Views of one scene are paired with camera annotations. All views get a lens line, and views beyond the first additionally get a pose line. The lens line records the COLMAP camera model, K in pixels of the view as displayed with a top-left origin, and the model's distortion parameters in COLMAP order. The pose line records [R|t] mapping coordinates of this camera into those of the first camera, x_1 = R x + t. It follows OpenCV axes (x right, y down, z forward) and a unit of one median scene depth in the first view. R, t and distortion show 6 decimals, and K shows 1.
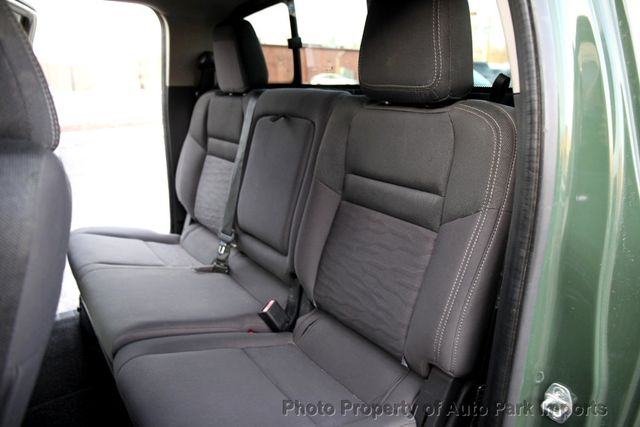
lens RADIAL K [[431.1, 0, 320.0], [0, 431.1, 213.5], [0, 0, 1]] dist [-0.119030, 0.088555]
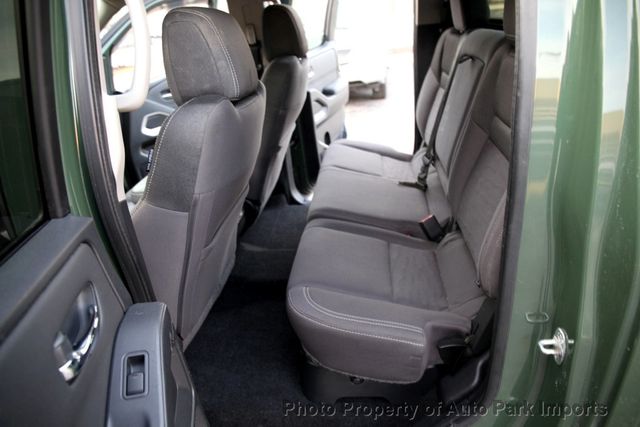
lens RADIAL K [[431.1, 0, 320.0], [0, 431.1, 213.5], [0, 0, 1]] dist [-0.119030, 0.088555]
pose [[0.737049, 0.209377, -0.642588, 0.357545], [-0.088629, 0.972534, 0.215227, -0.029988], [0.670003, -0.101681, 0.735362, -0.092962]]
